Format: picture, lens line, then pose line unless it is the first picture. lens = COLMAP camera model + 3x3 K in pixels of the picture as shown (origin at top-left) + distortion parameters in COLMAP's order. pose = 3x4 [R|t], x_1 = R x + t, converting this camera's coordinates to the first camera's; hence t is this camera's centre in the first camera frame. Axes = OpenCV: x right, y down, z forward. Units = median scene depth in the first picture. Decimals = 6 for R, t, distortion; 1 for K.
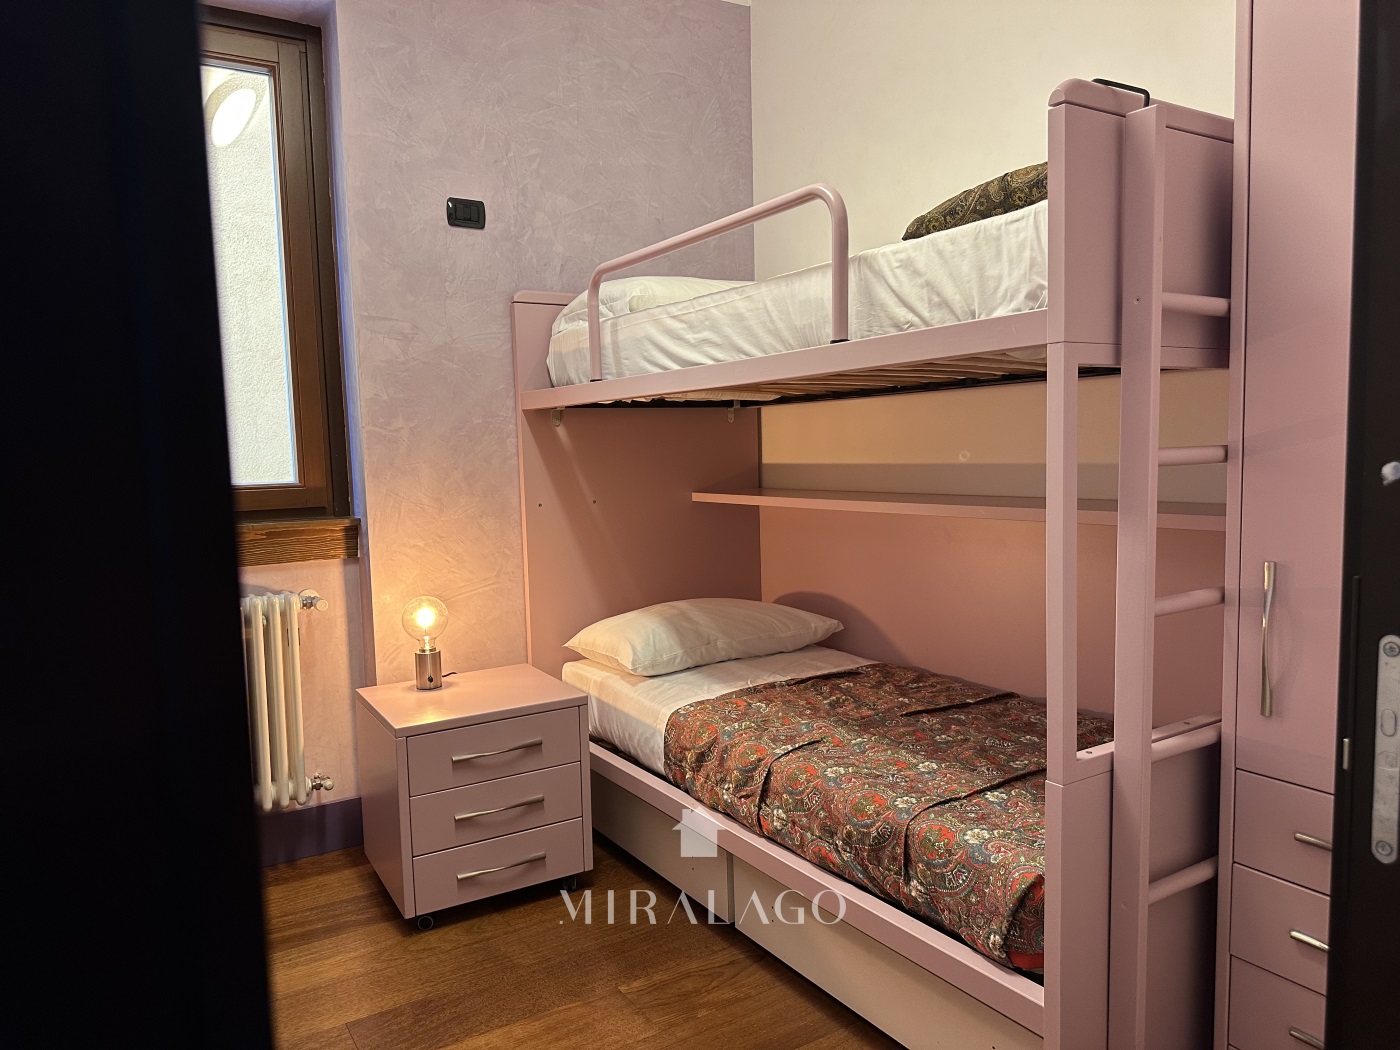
lens RADIAL K [[1002.3, 0, 704.6], [0, 1002.3, 530.7], [0, 0, 1]] dist [0.168874, -0.285336]
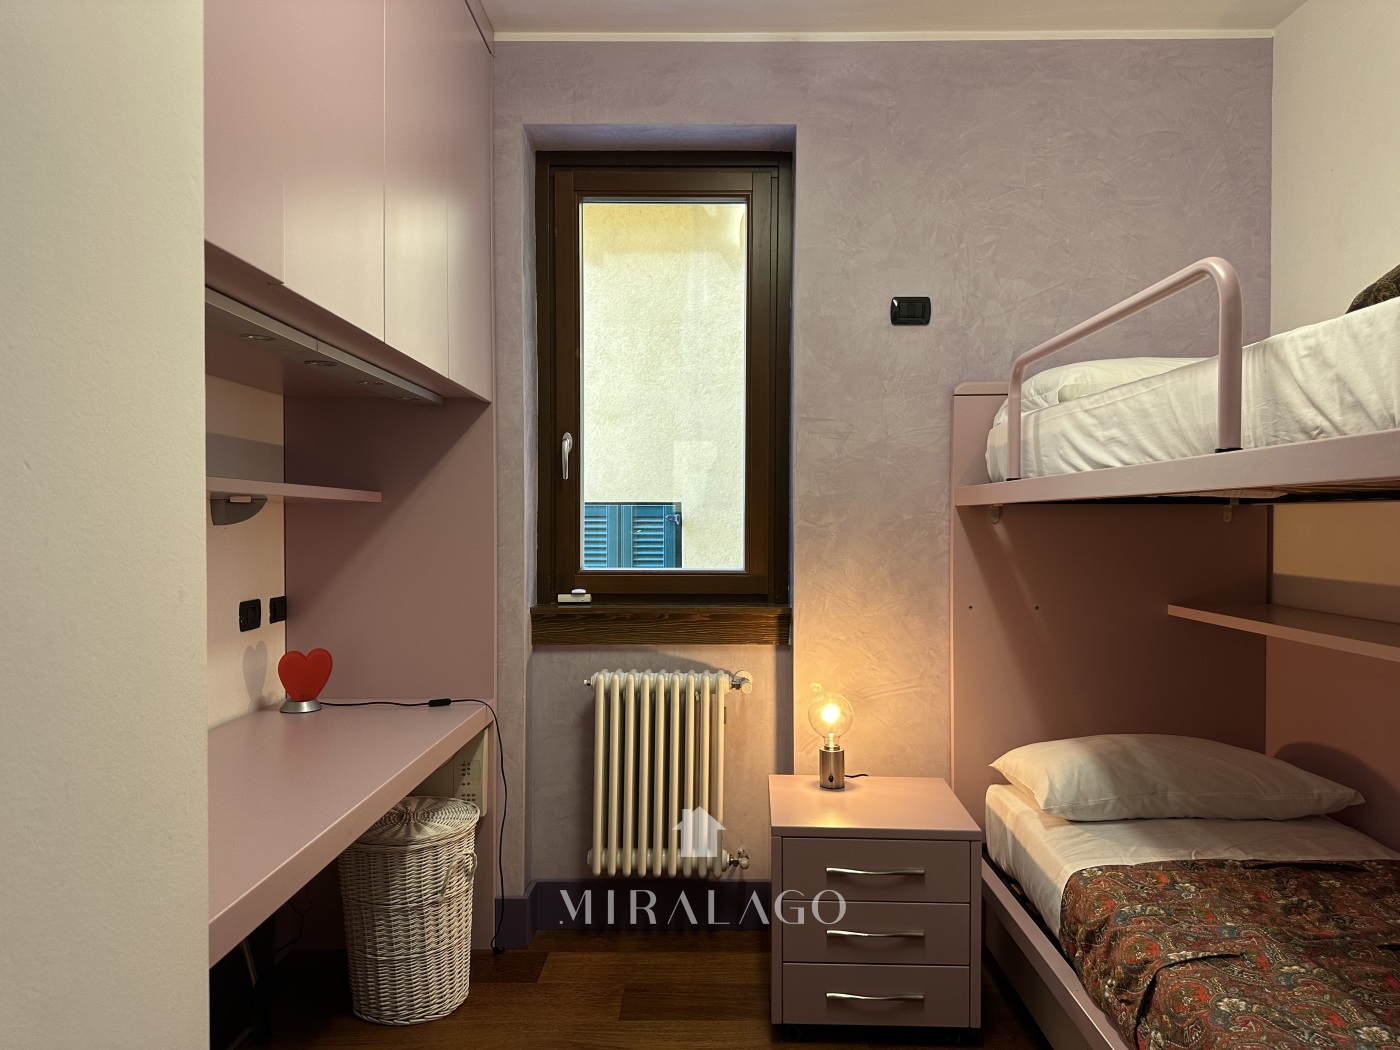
lens RADIAL K [[1002.3, 0, 704.6], [0, 1002.3, 530.7], [0, 0, 1]] dist [0.168874, -0.285336]
pose [[0.844071, 0.036797, -0.534967, 0.141759], [-0.072770, 0.996274, -0.046289, -0.038578], [0.531271, 0.078001, 0.843604, 0.079818]]
